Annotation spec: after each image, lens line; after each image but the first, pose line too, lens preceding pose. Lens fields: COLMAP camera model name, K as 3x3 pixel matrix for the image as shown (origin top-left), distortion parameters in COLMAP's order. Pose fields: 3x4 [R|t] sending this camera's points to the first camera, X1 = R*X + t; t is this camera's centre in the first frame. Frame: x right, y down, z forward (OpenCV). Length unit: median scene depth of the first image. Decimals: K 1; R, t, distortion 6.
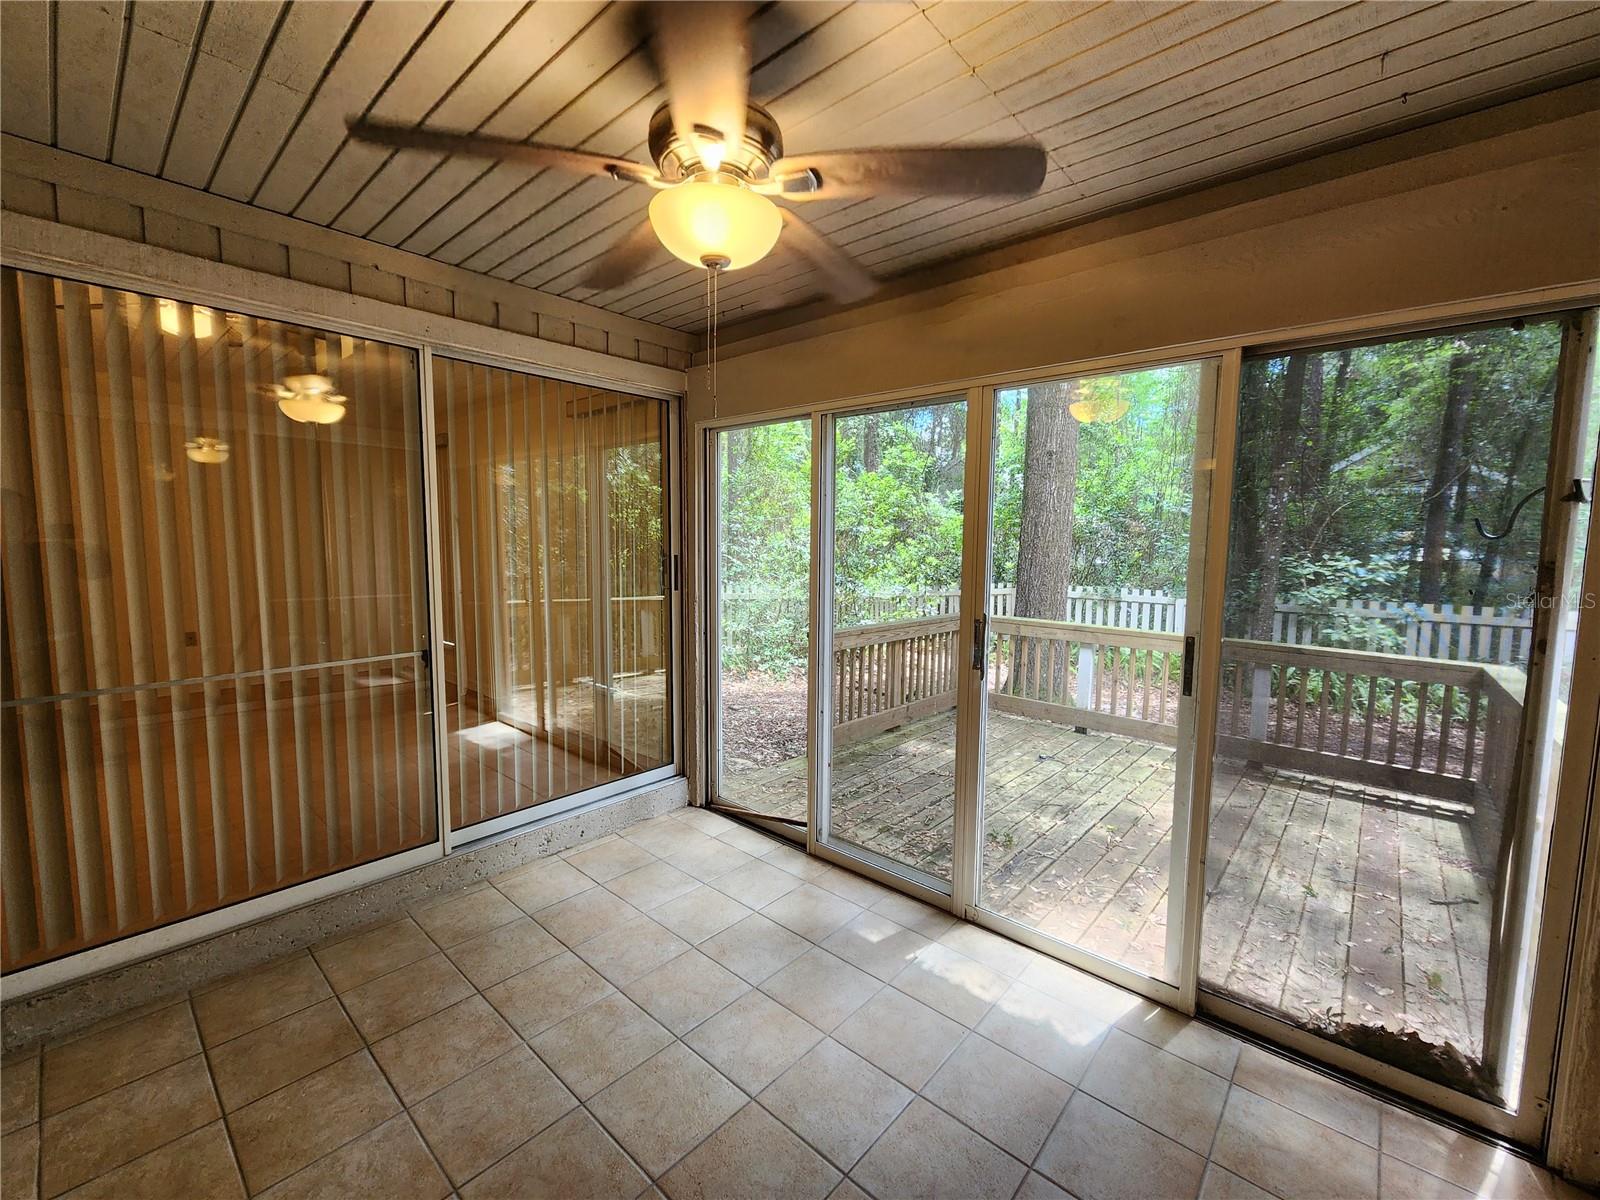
lens RADIAL K [[670.1, 0, 800.0], [0, 670.1, 600.0], [0, 0, 1]] dist [0.000708, 0.000019]
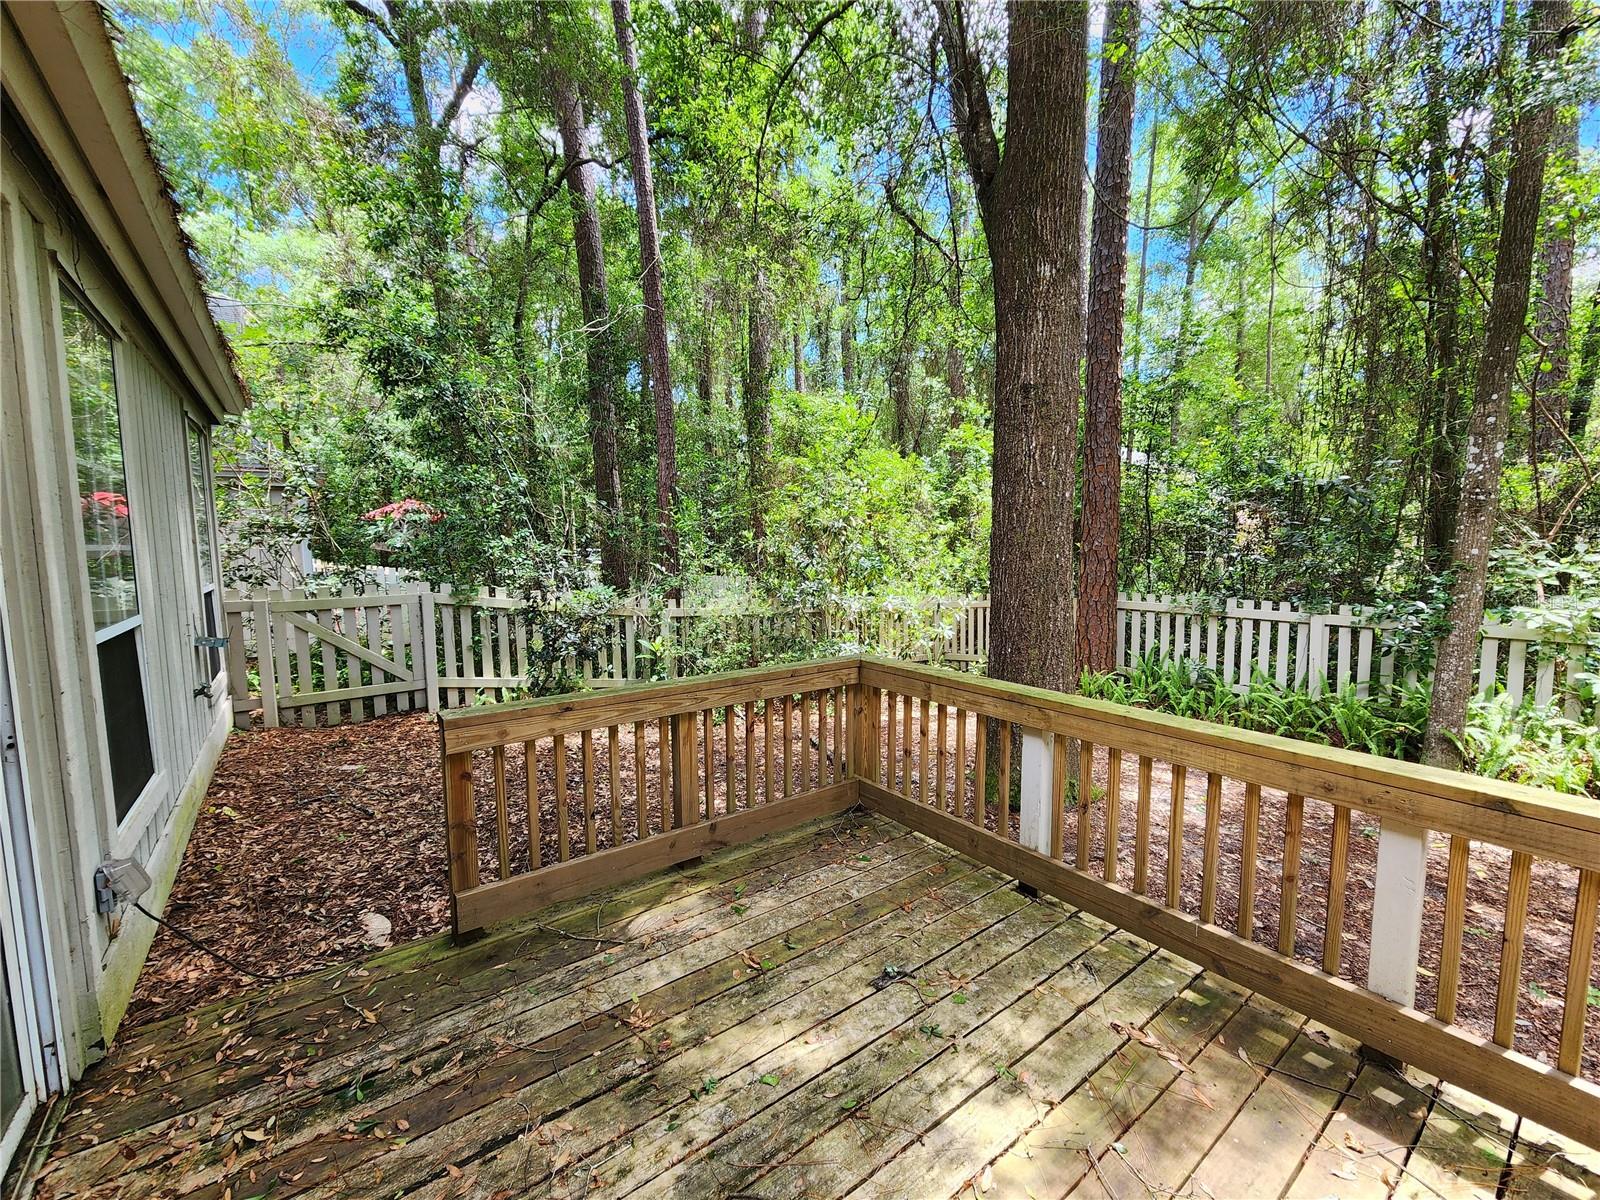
lens RADIAL K [[660.0, 0, 801.8], [0, 660.0, 603.3], [0, 0, 1]] dist [-0.001081, -0.000703]
pose [[0.979429, -0.004713, -0.201734, 0.235300], [0.005828, 0.999971, 0.004931, -0.024291], [0.201705, -0.006005, 0.979428, 0.302831]]
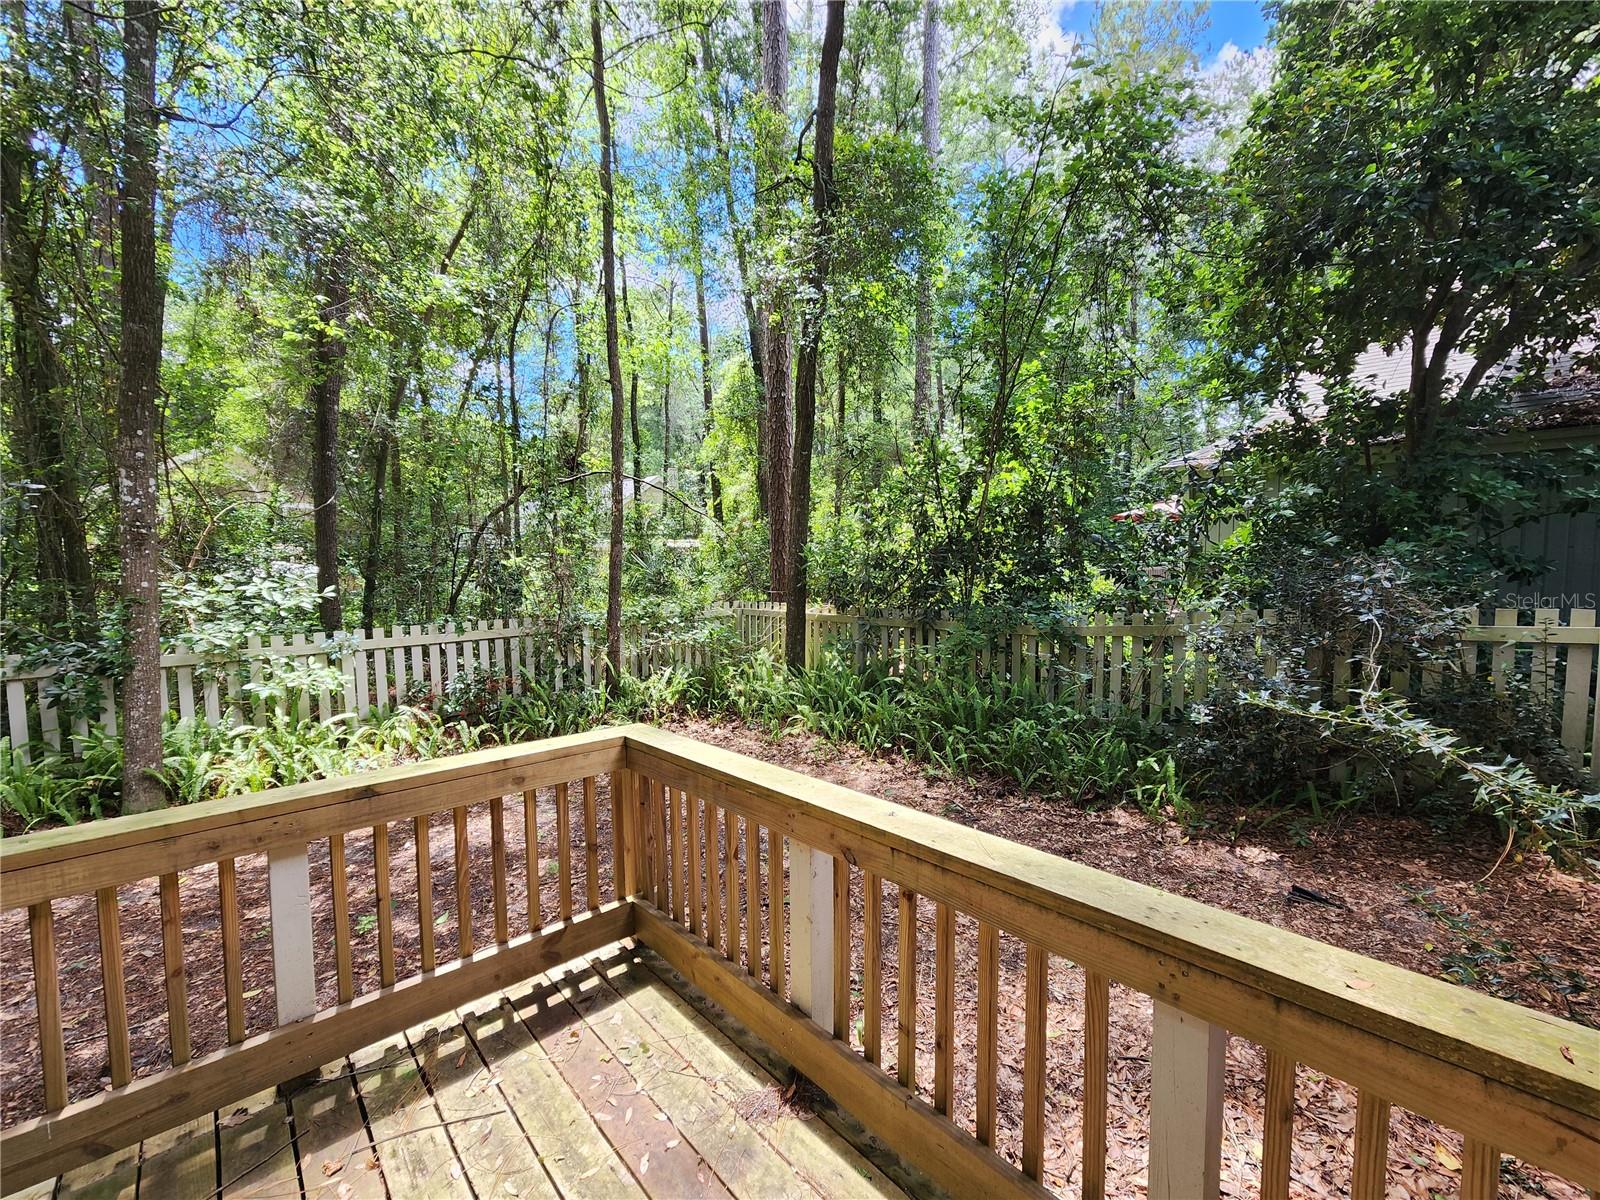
lens RADIAL K [[660.0, 0, 801.8], [0, 660.0, 603.3], [0, 0, 1]] dist [-0.001081, -0.000703]
pose [[0.113558, -0.083266, 0.990036, 0.187282], [0.100979, 0.992289, 0.071873, -0.030498], [-0.988387, 0.091811, 0.121090, 0.350627]]
